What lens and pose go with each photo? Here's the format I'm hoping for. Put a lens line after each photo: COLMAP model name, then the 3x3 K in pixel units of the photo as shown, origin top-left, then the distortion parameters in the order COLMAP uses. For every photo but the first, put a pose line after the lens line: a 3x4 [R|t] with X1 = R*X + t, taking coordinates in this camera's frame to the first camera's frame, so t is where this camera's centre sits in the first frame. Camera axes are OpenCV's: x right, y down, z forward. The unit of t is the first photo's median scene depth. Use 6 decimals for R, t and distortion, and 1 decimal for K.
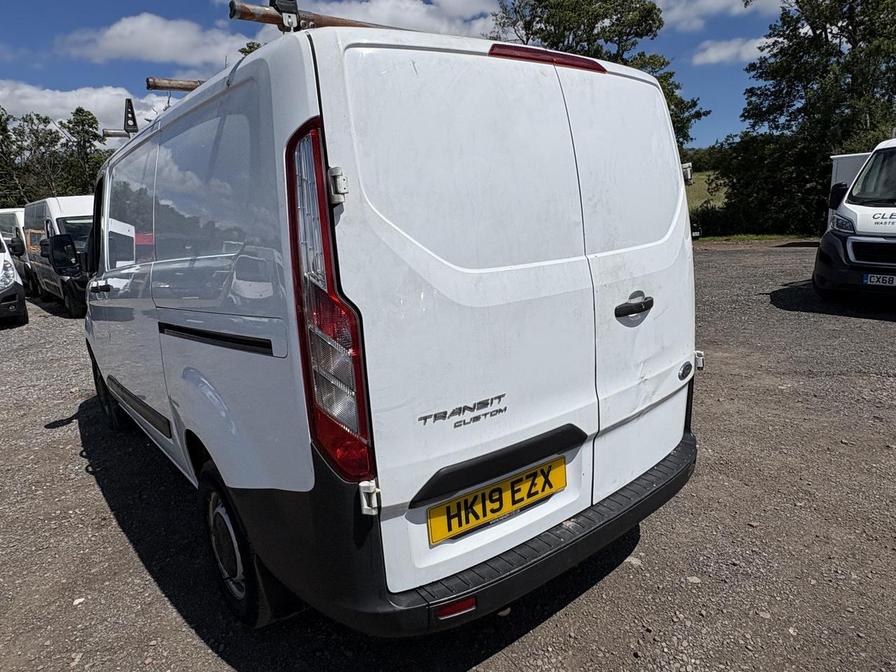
lens RADIAL K [[570.1, 0, 444.2], [0, 570.1, 341.2], [0, 0, 1]] dist [-0.002252, 0.006097]
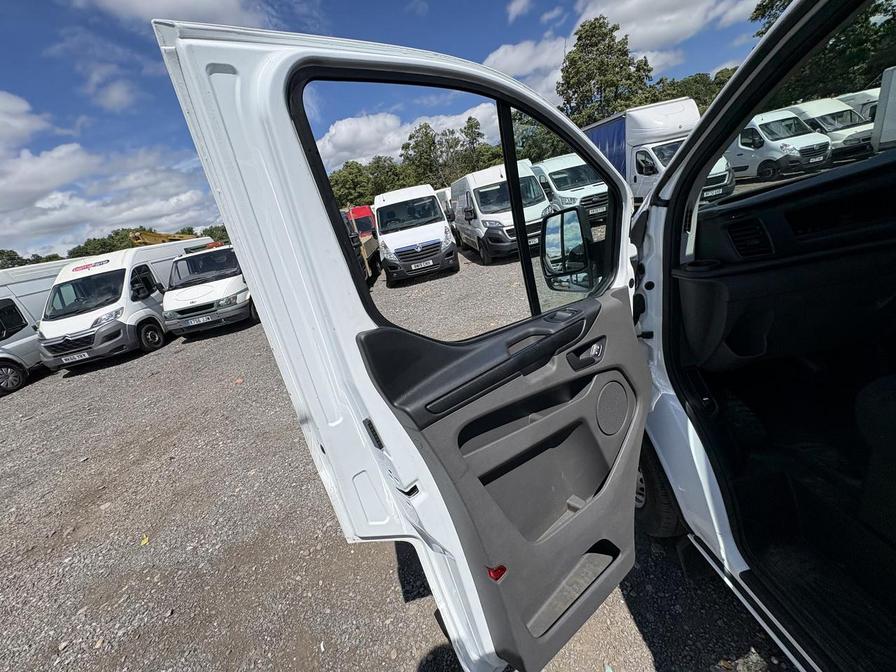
lens RADIAL K [[361.9, 0, 444.1], [0, 361.9, 334.2], [0, 0, 1]] dist [0.000533, -0.000175]
pose [[0.802571, 0.086746, -0.590216, -1.574261], [0.036857, 0.980271, 0.194191, -0.384379], [0.595417, -0.177606, 0.783540, 1.782584]]
